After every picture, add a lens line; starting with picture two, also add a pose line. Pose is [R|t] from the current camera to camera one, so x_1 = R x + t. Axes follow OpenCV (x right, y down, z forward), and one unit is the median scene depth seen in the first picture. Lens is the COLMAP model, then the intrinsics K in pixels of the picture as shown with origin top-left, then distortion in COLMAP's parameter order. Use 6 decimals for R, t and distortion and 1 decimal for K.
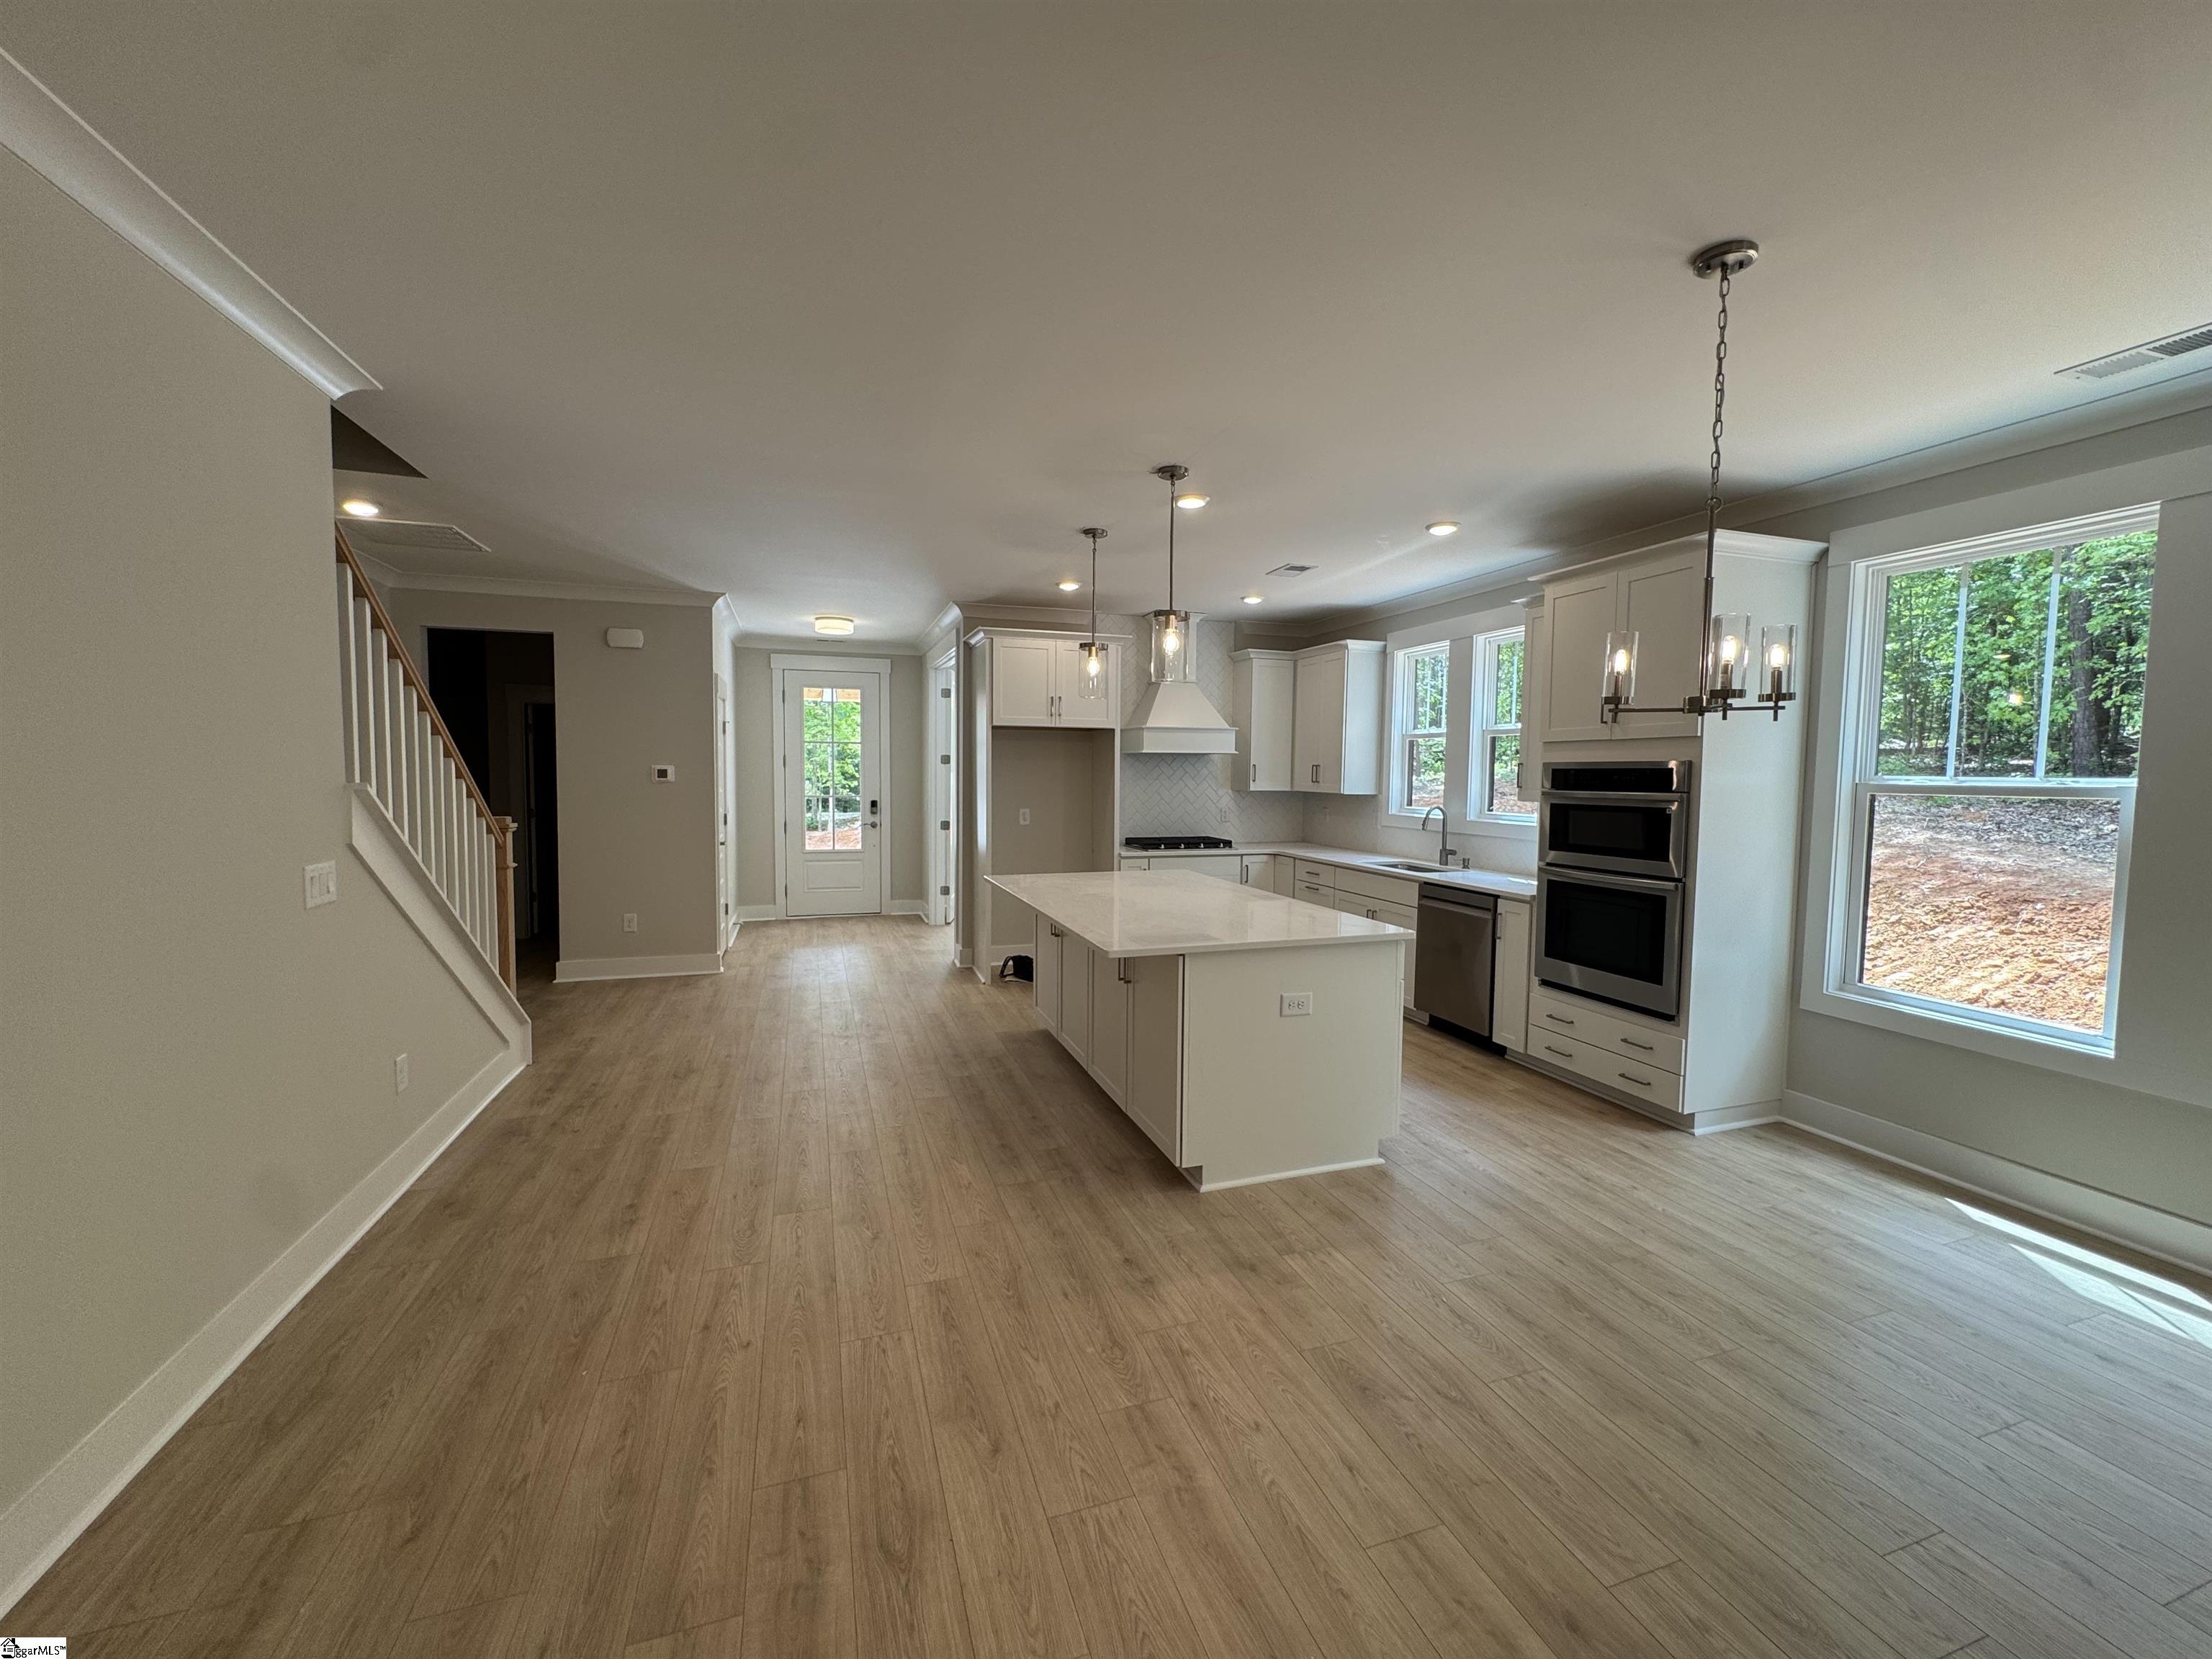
lens RADIAL K [[902.0, 0, 1100.9], [0, 902.0, 822.1], [0, 0, 1]] dist [0.000349, -0.000096]
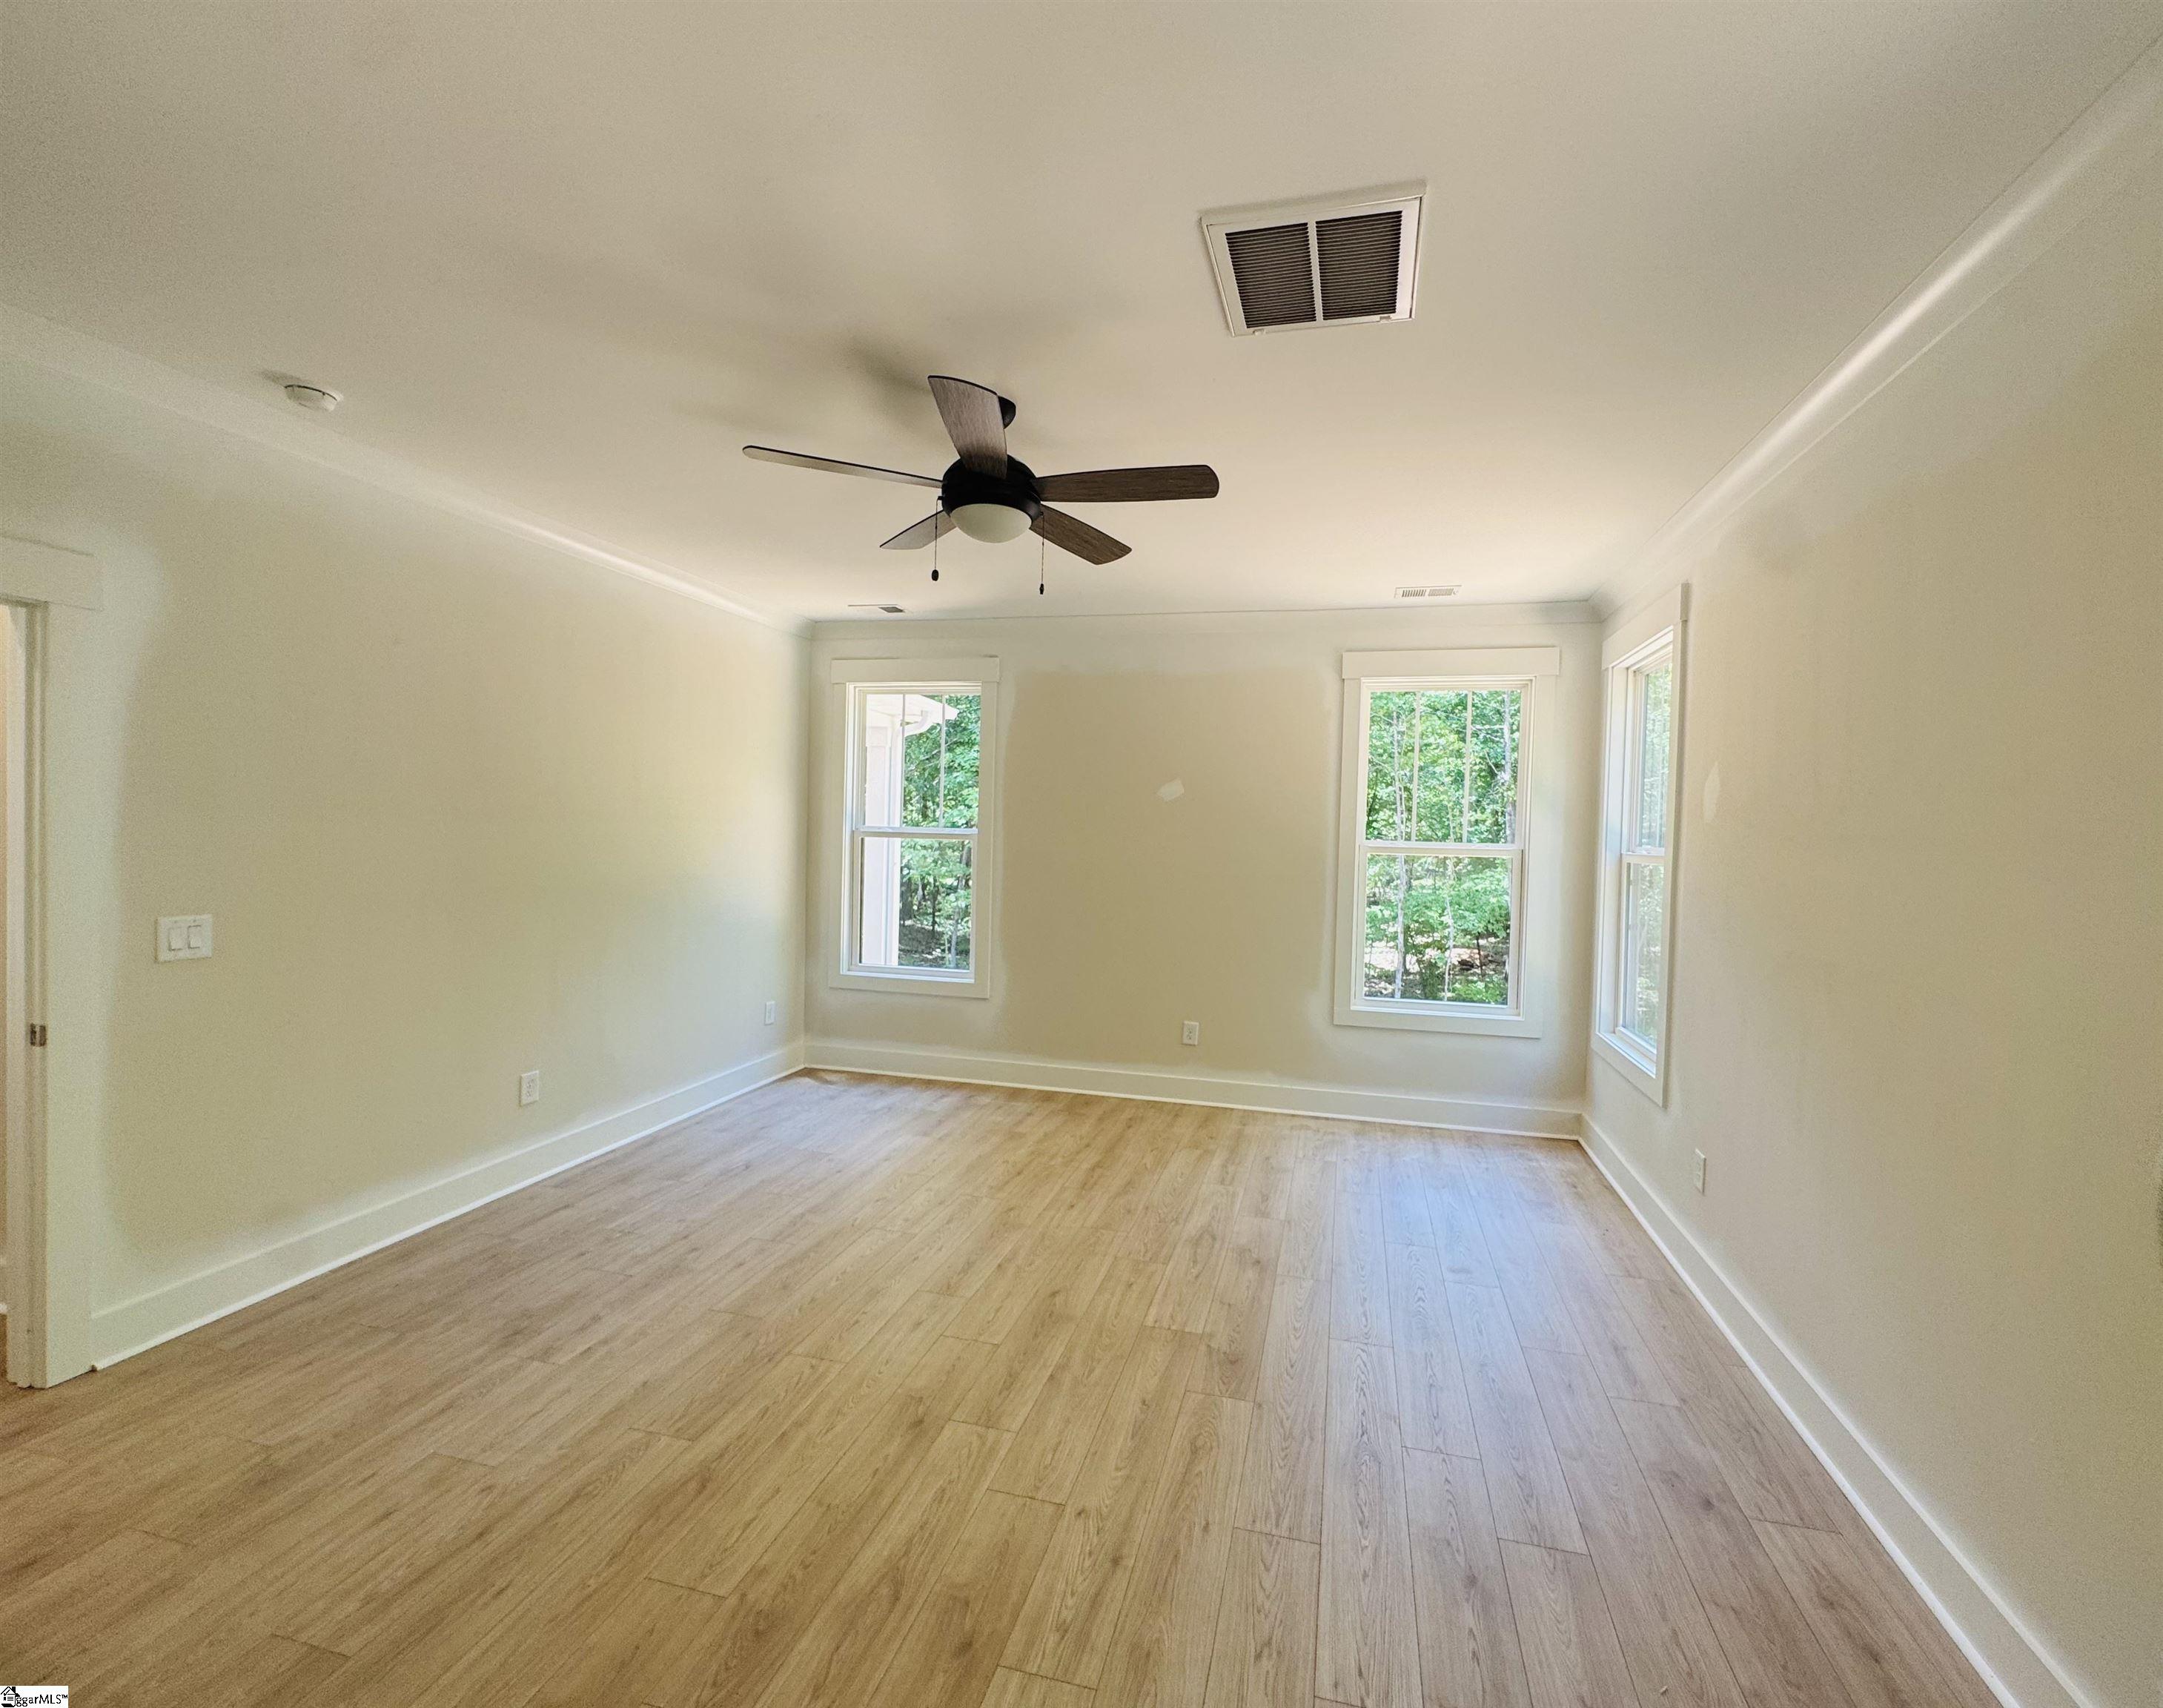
lens RADIAL K [[973.6, 0, 1084.8], [0, 973.6, 850.1], [0, 0, 1]] dist [0.000559, 0.000036]
pose [[-0.838325, -0.049146, 0.542951, -0.282517], [-0.001706, 0.996160, 0.087534, -0.101387], [-0.545168, 0.072455, -0.835190, 1.413436]]
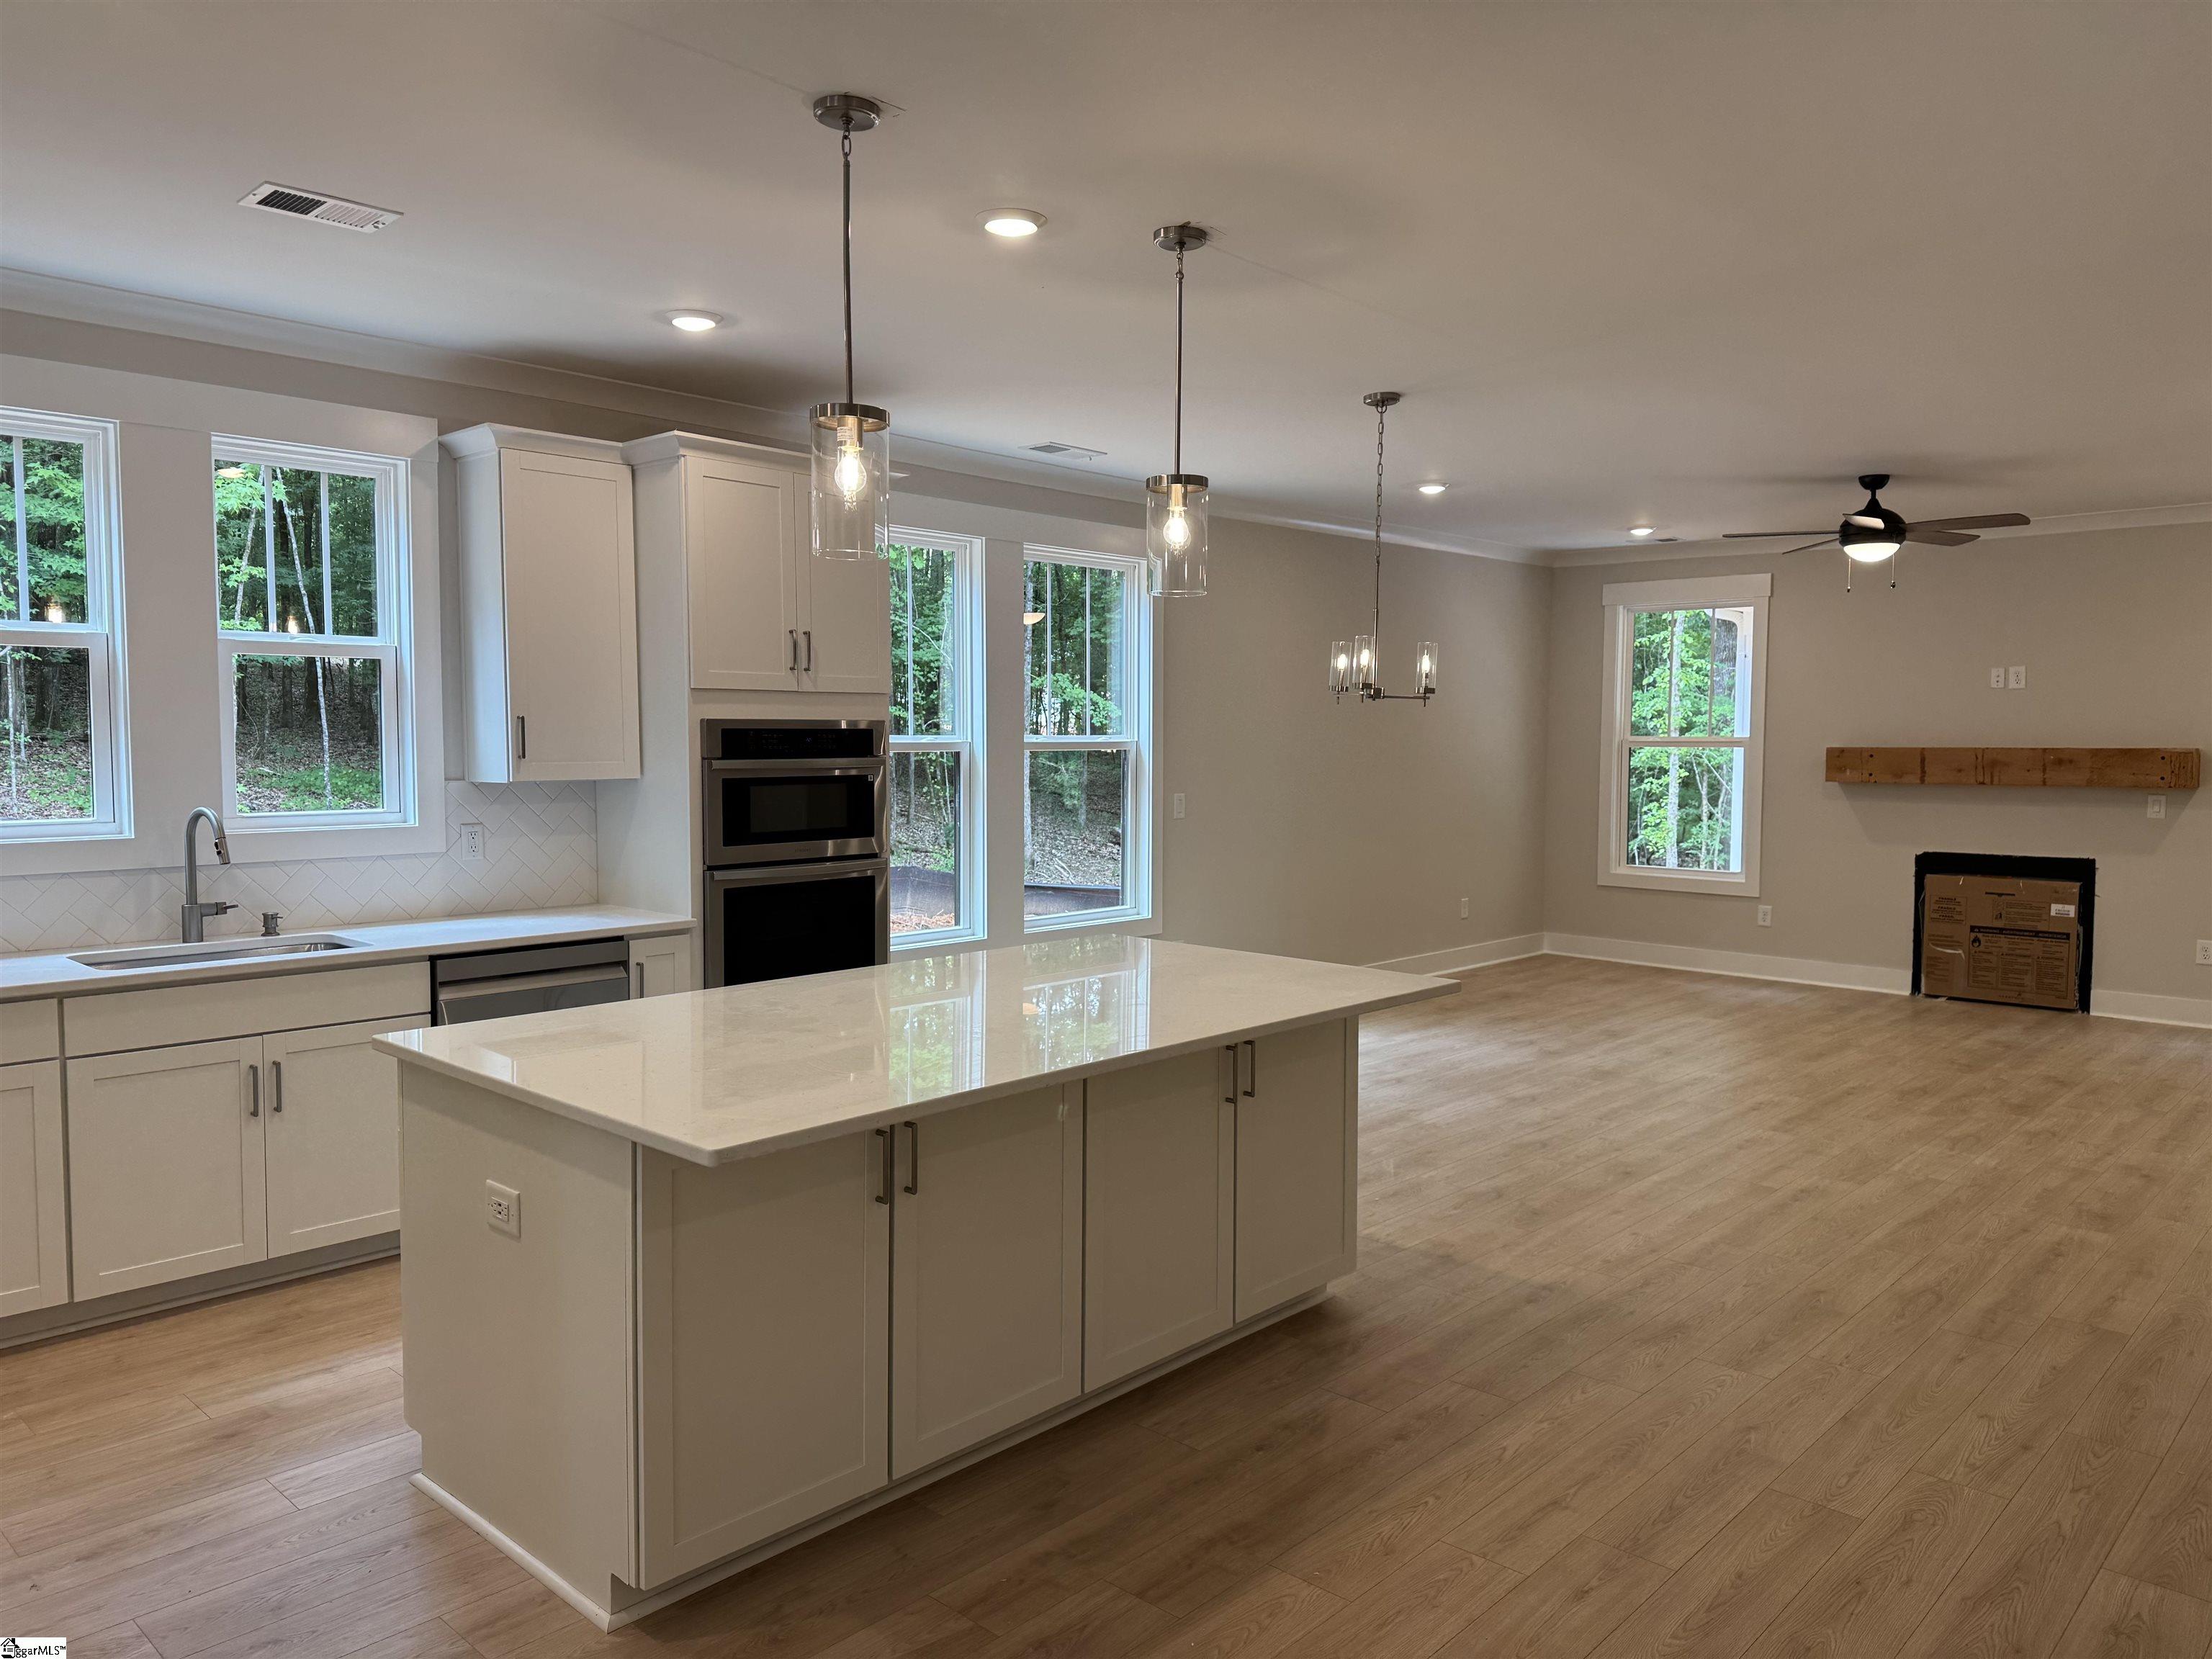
lens RADIAL K [[1546.9, 0, 1104.1], [0, 1546.9, 830.3], [0, 0, 1]] dist [-0.006744, -0.000374]
pose [[-0.475987, -0.073549, 0.876371, -1.105710], [0.041617, 0.993497, 0.105983, -0.155105], [-0.878467, 0.086919, -0.469831, 2.118793]]
